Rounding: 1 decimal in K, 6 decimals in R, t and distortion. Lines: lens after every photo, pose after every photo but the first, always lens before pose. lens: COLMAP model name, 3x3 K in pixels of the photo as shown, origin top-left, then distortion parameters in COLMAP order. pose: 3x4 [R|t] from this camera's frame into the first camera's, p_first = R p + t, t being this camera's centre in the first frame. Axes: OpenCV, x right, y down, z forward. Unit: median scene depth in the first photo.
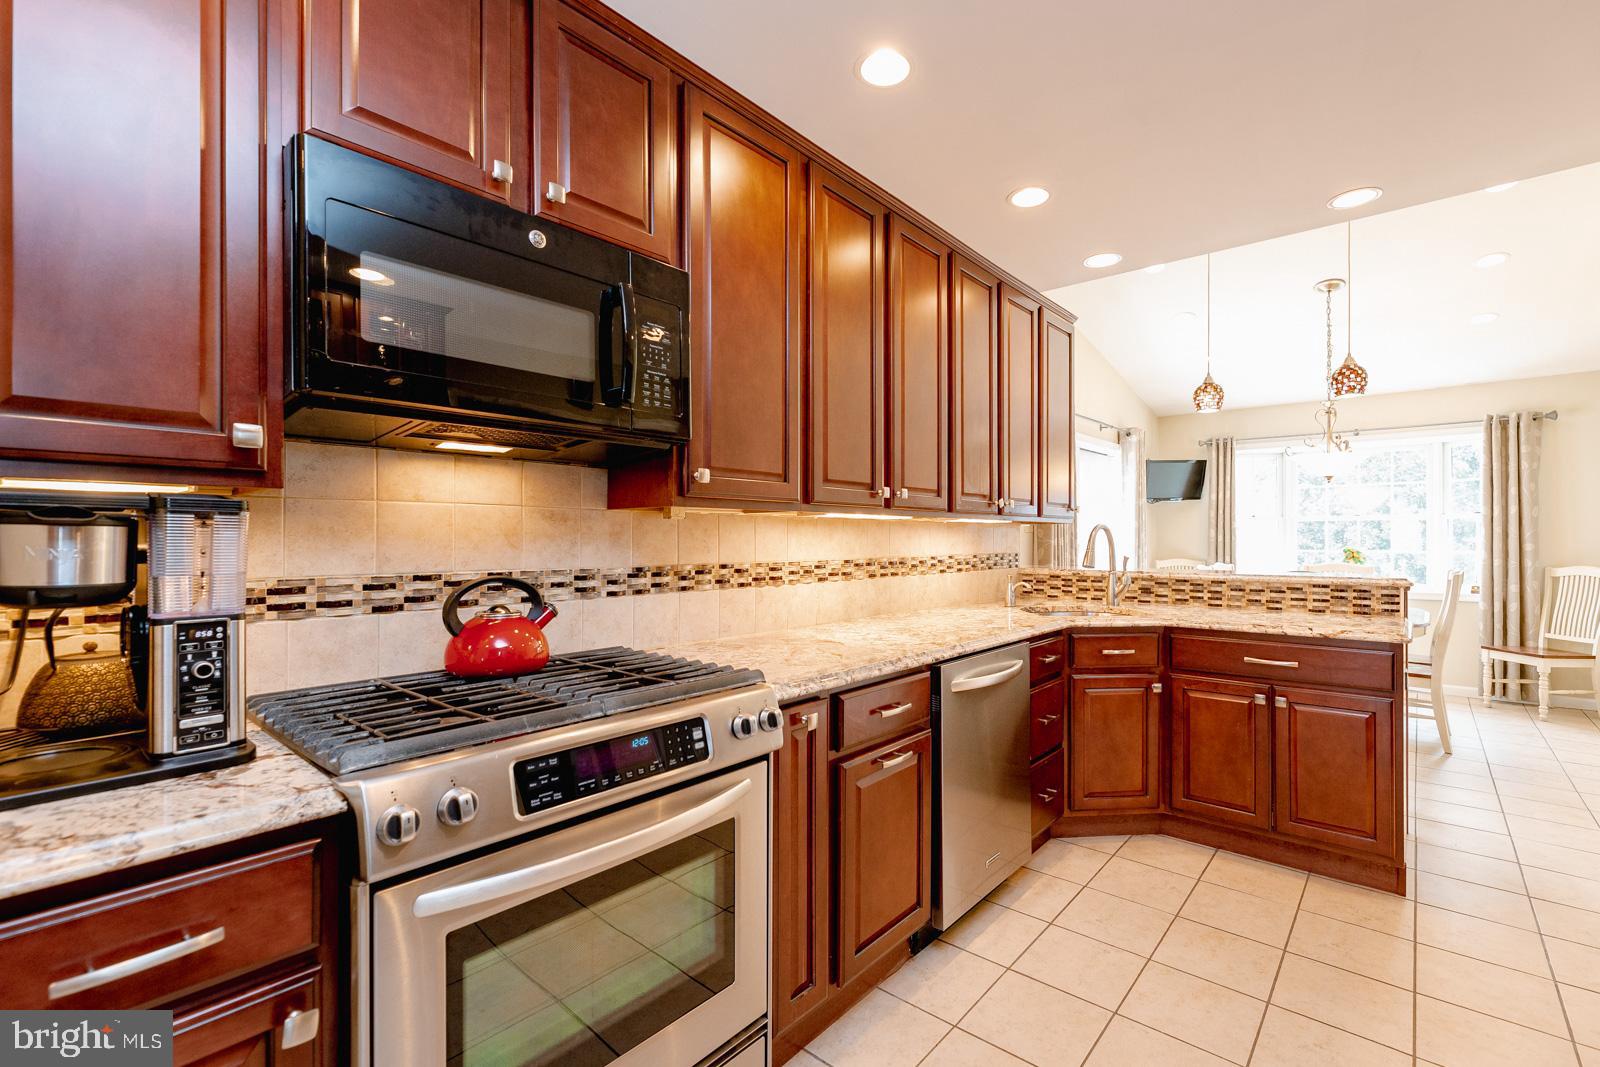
lens RADIAL K [[706.0, 0, 844.0], [0, 706.0, 538.1], [0, 0, 1]] dist [0.000424, 0.000201]
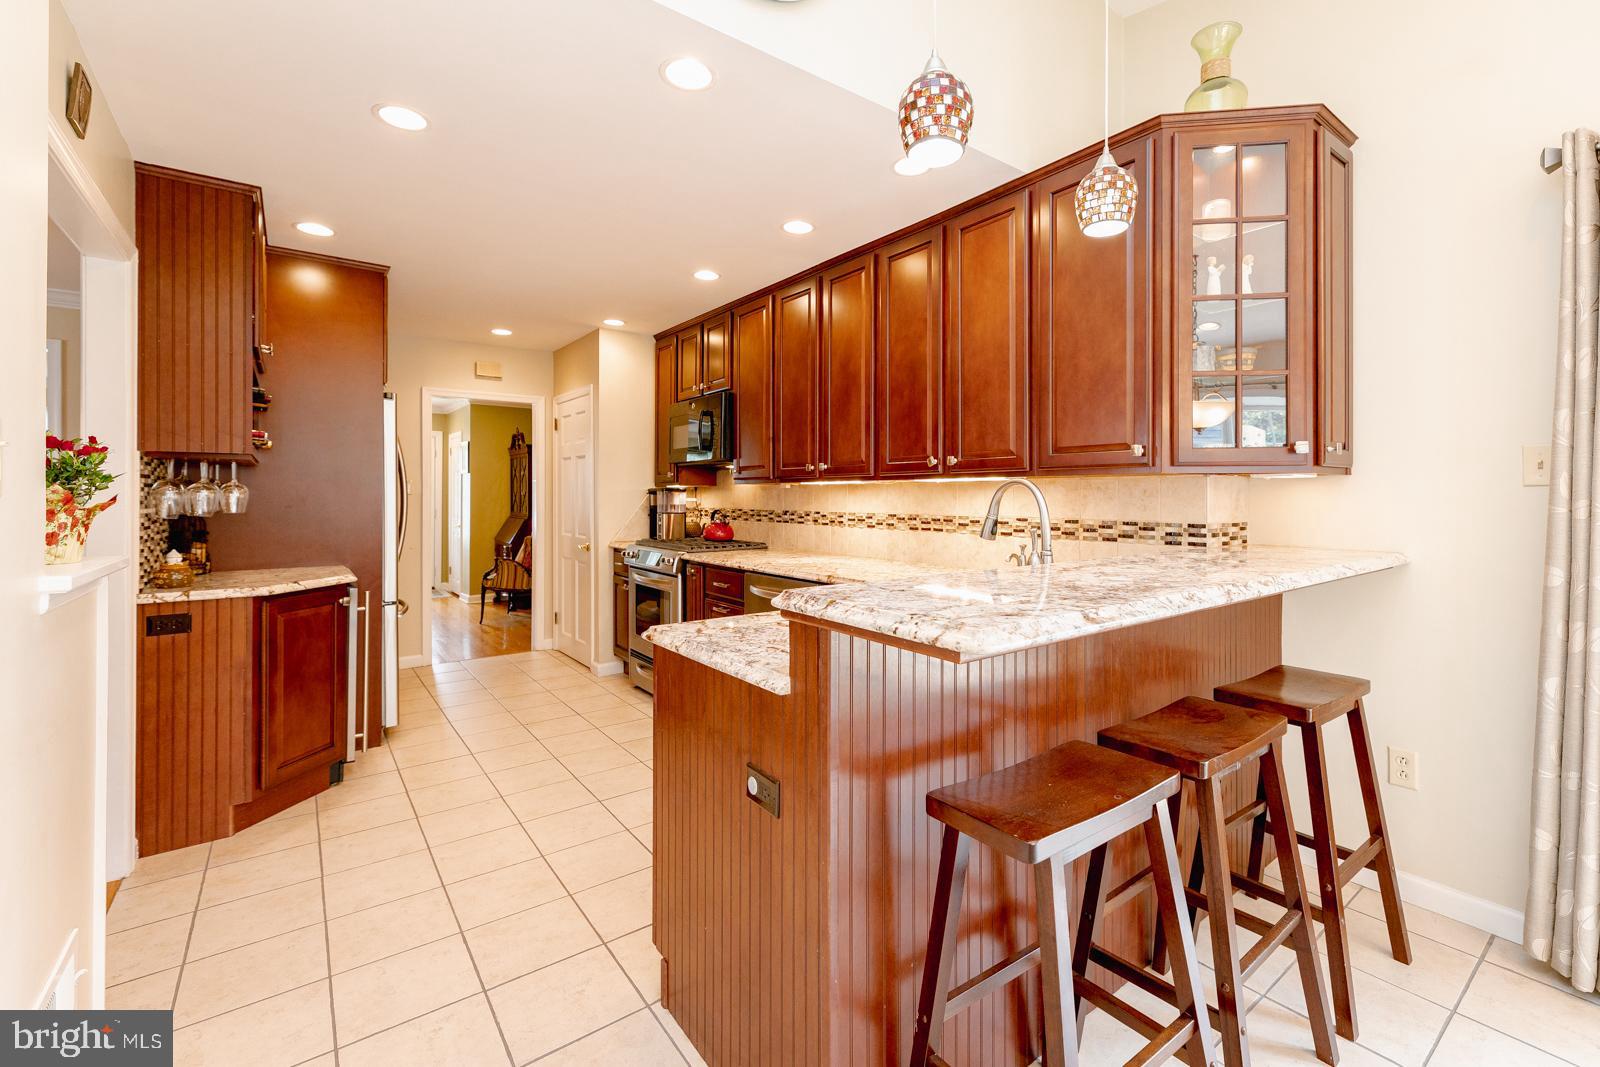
lens RADIAL K [[676.7, 0, 820.4], [0, 676.7, 494.3], [0, 0, 1]] dist [0.000097, -0.000007]
pose [[-0.233722, -0.000752, -0.972303, 1.183726], [0.001121, 0.999999, -0.001043, -0.004440], [0.972303, -0.001334, -0.233721, 1.097173]]
